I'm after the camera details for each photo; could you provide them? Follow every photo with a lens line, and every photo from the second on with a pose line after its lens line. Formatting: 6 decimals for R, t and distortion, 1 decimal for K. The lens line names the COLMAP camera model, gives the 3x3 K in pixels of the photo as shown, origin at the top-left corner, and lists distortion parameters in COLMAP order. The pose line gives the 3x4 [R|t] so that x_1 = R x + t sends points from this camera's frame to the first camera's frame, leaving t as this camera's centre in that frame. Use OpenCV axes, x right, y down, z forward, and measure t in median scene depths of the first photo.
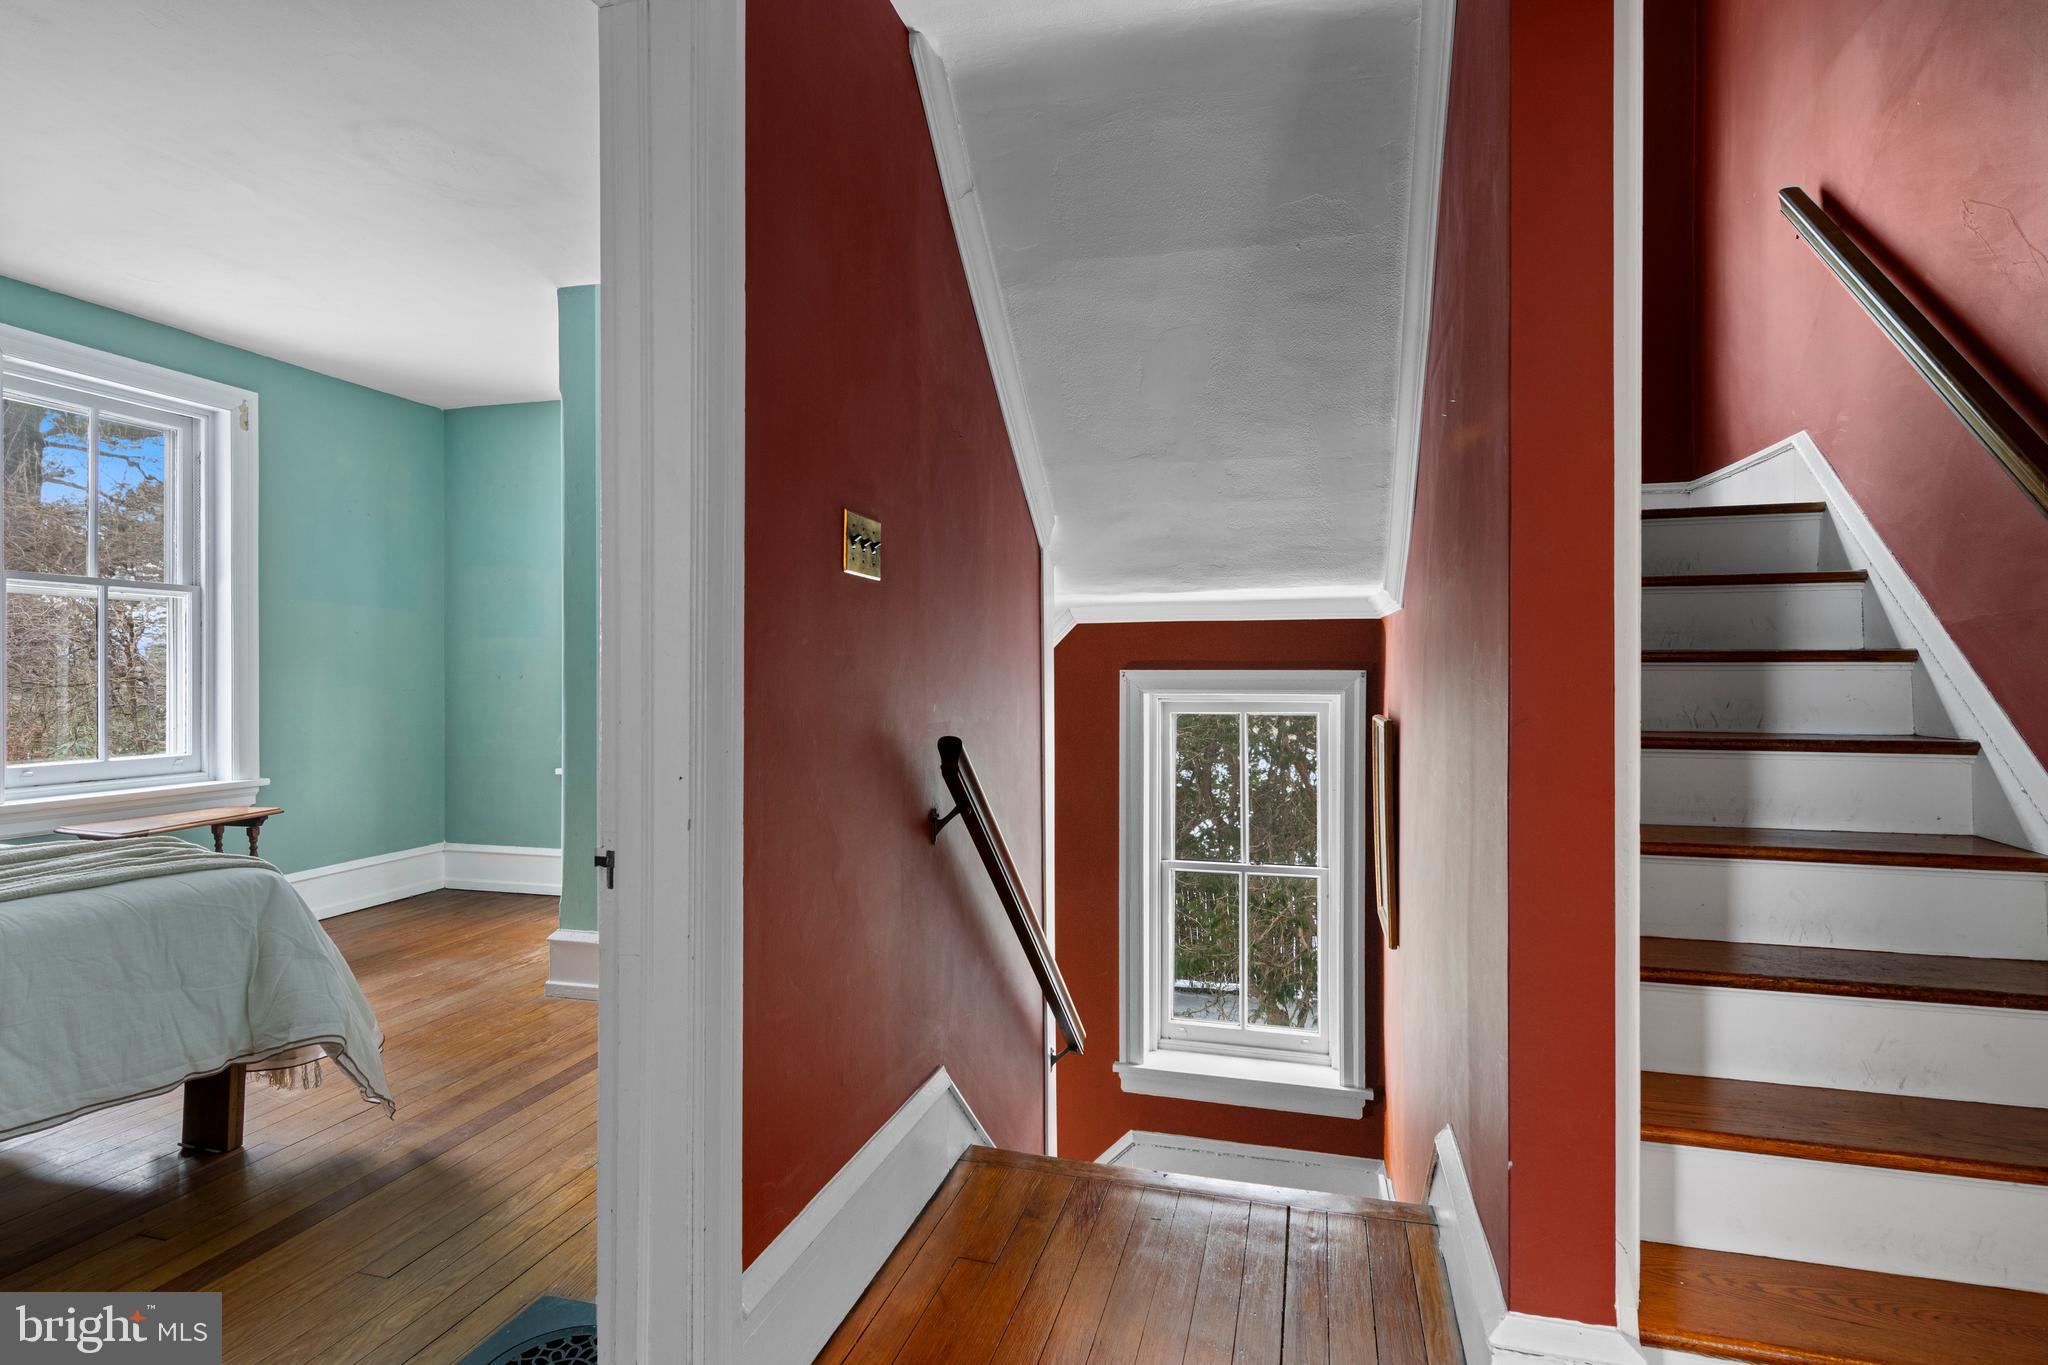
lens RADIAL K [[1048.6, 0, 1026.5], [0, 1048.6, 676.1], [0, 0, 1]] dist [0.012402, -0.003843]
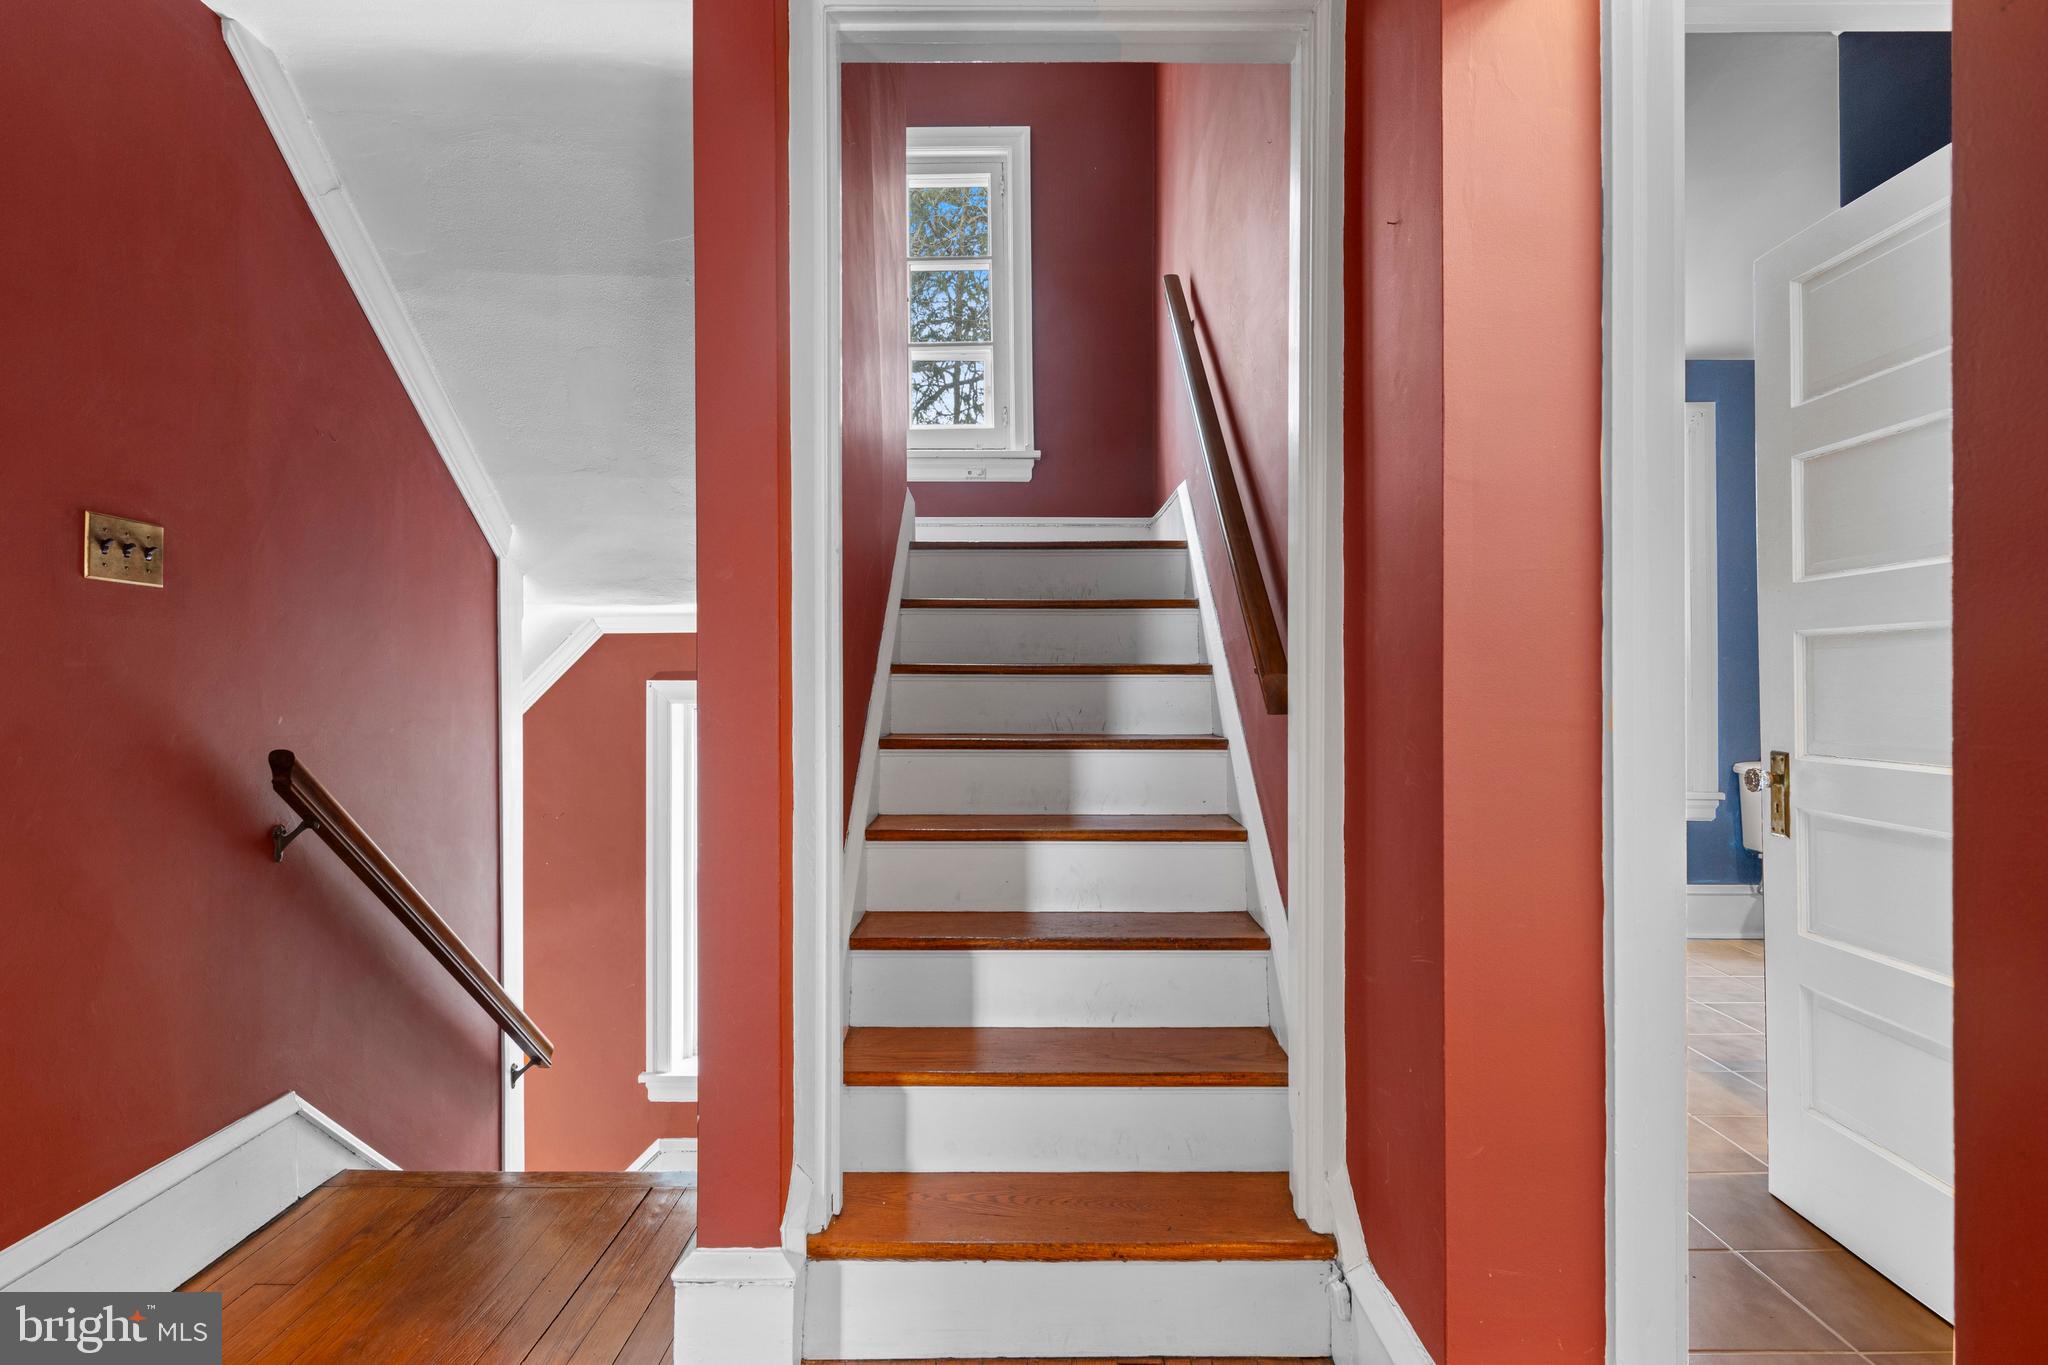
lens RADIAL K [[1048.6, 0, 1025.4], [0, 1048.6, 684.9], [0, 0, 1]] dist [0.012402, -0.003843]
pose [[0.963468, -0.001067, 0.267821, 0.316150], [0.001272, 0.999999, -0.000595, -0.001094], [-0.267820, 0.000914, 0.963468, -0.117862]]
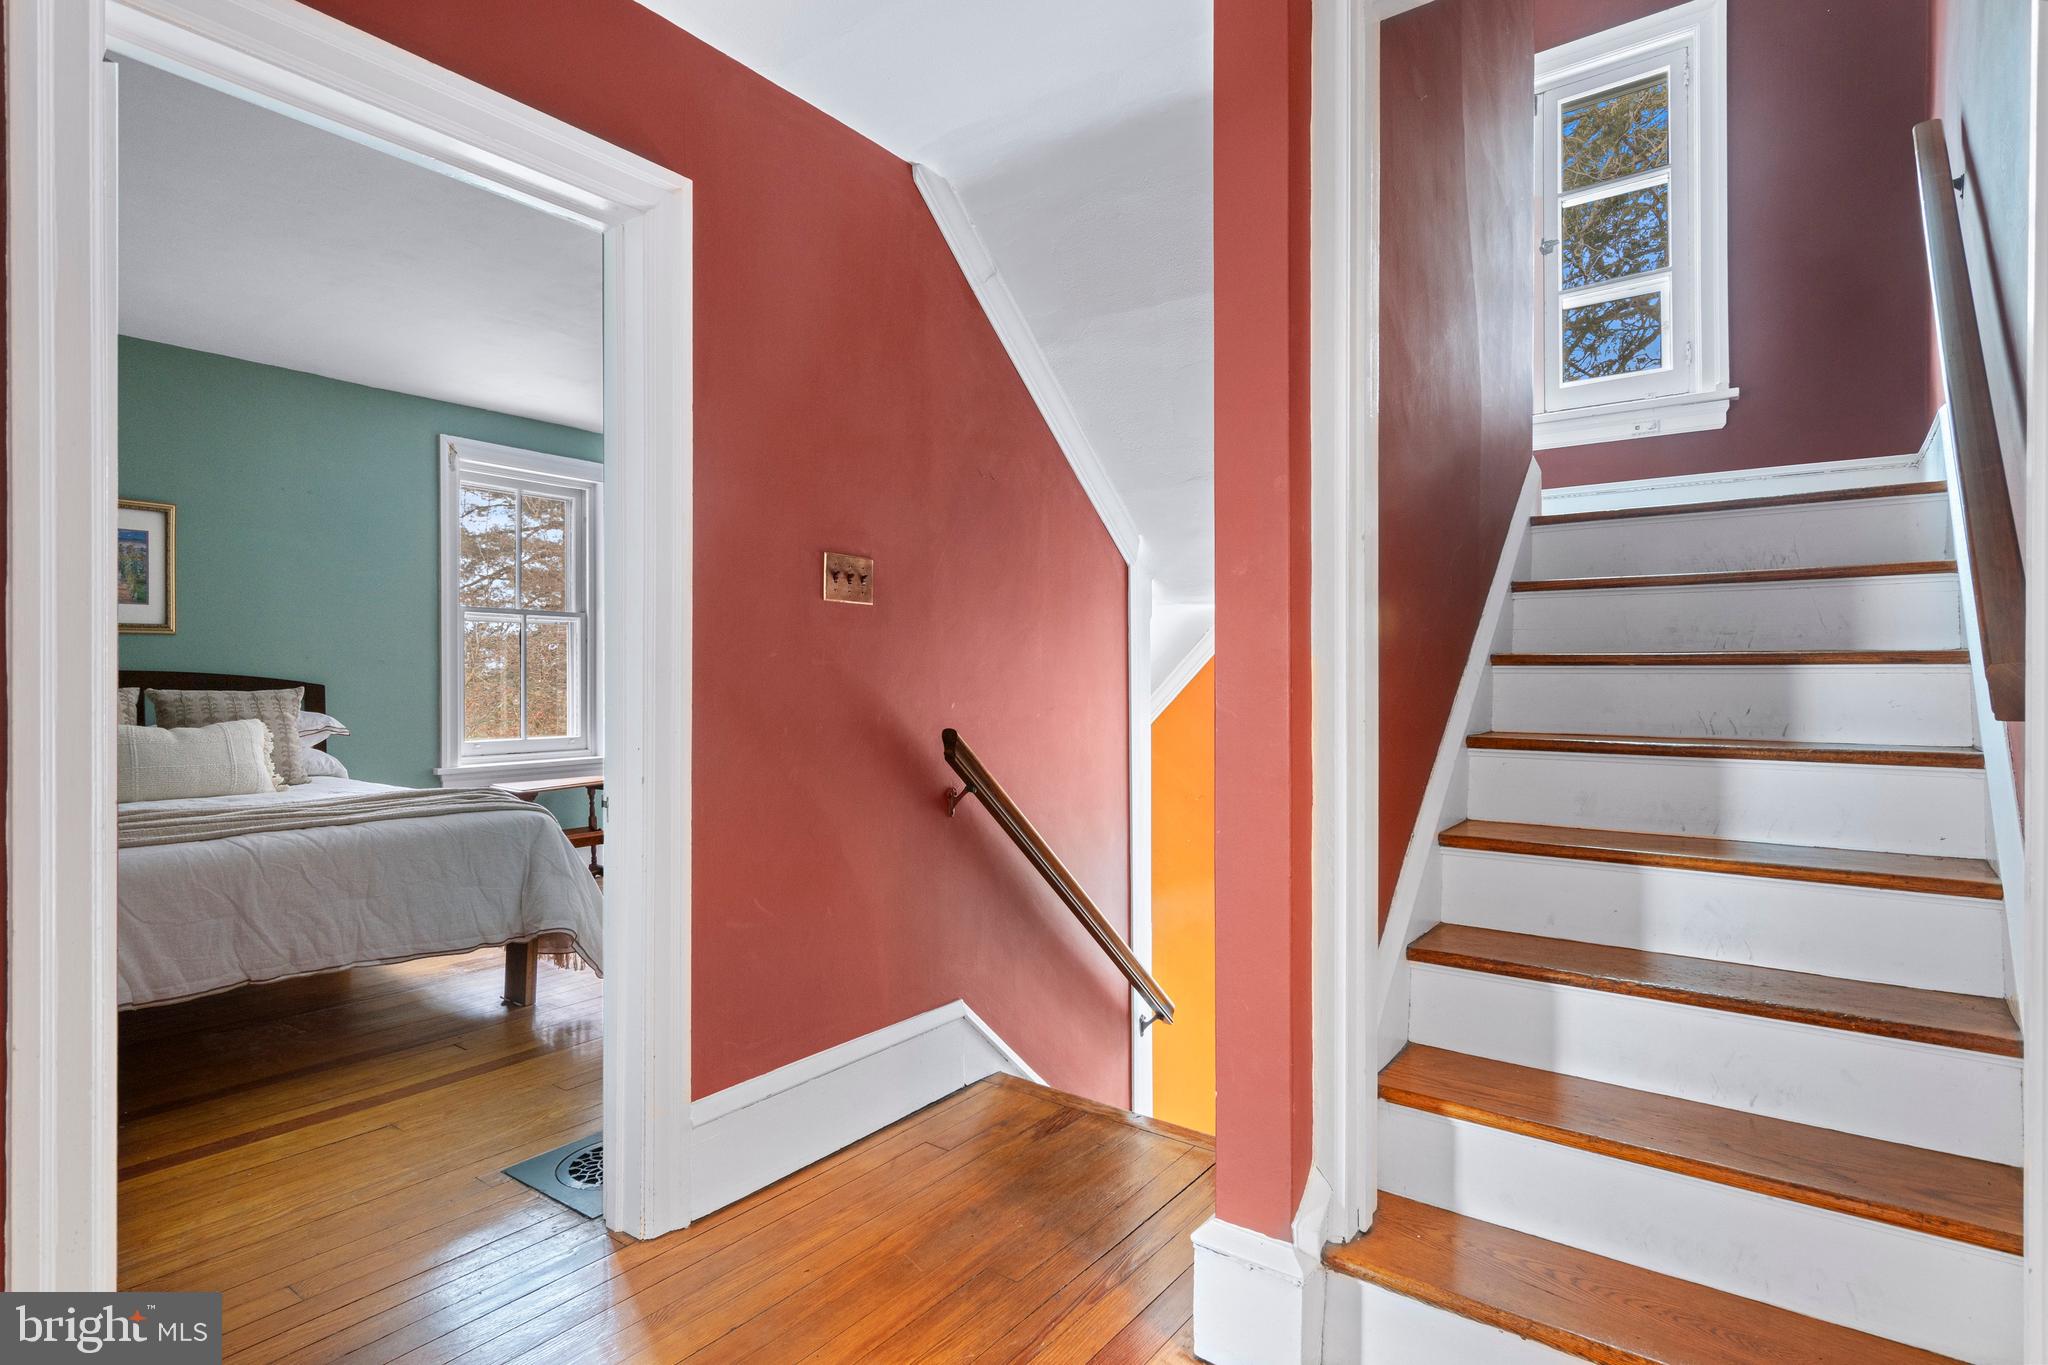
lens RADIAL K [[1048.6, 0, 1022.7], [0, 1048.6, 680.8], [0, 0, 1]] dist [0.012402, -0.003843]
pose [[0.932124, 0.000736, -0.362138, 0.435818], [0.000018, 0.999998, 0.002078, -0.001141], [0.362138, -0.001944, 0.932122, -0.111290]]
